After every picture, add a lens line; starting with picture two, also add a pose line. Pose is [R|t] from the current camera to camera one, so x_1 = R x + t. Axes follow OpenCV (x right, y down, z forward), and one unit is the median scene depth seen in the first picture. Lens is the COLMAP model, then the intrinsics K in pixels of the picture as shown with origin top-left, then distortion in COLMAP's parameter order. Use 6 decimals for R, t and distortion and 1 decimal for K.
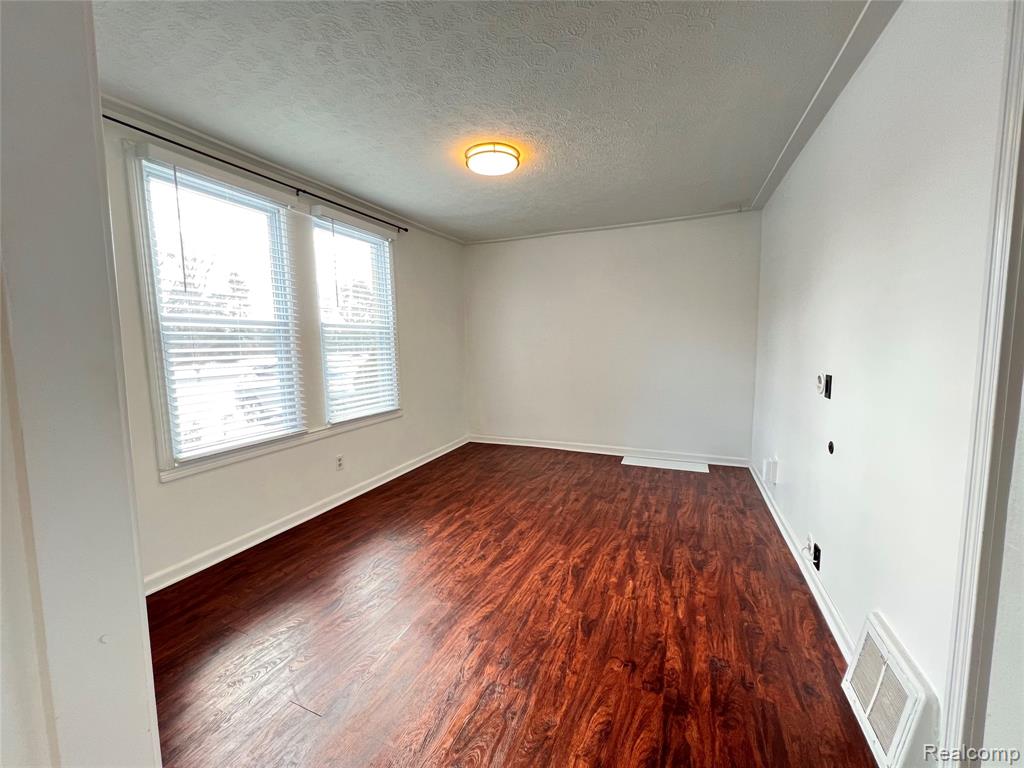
lens RADIAL K [[409.1, 0, 512.0], [0, 409.1, 384.0], [0, 0, 1]] dist [0.002044, 0.000009]
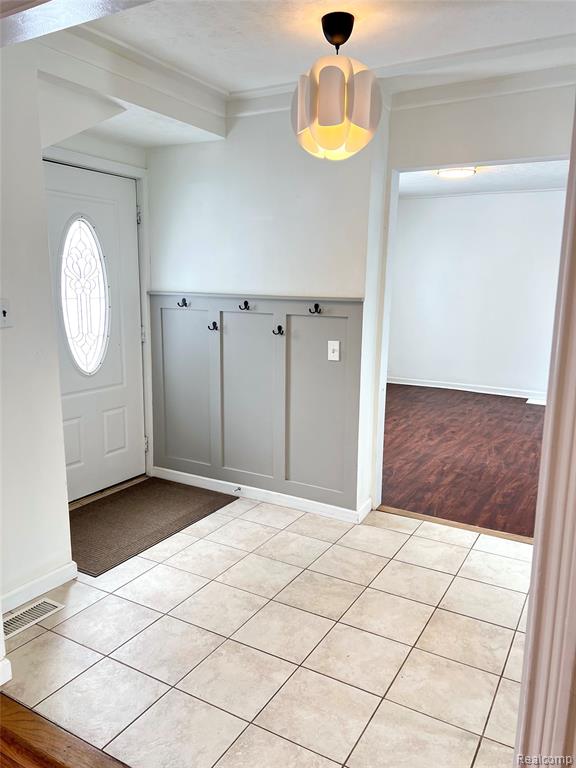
lens RADIAL K [[574.7, 0, 288.0], [0, 574.7, 384.0], [0, 0, 1]] dist [0.106993, -0.142062]
pose [[0.992537, 0.050696, -0.110909, -0.328527], [-0.041498, 0.995624, 0.083725, 0.048357], [0.114668, -0.078497, 0.990298, -1.045675]]
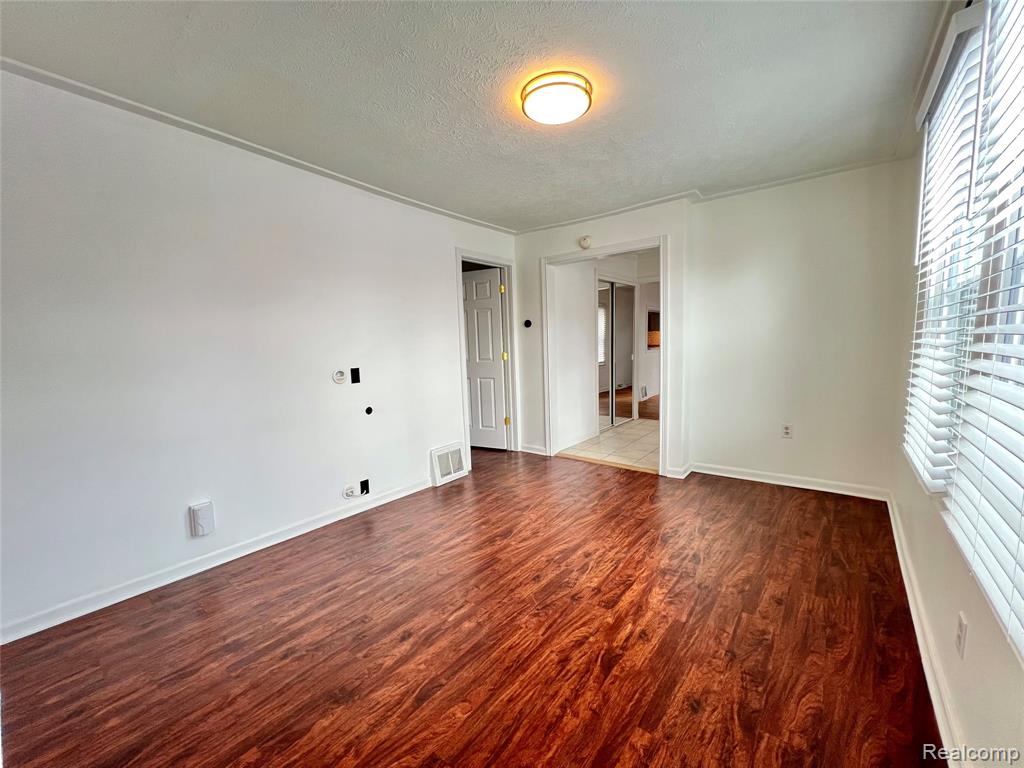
lens RADIAL K [[409.1, 0, 512.0], [0, 409.1, 384.0], [0, 0, 1]] dist [0.002044, 0.000009]
pose [[-0.962685, 0.014624, 0.270227, -0.148037], [0.070952, 0.977248, 0.199879, -0.162579], [-0.261156, 0.211593, -0.941820, 1.639716]]
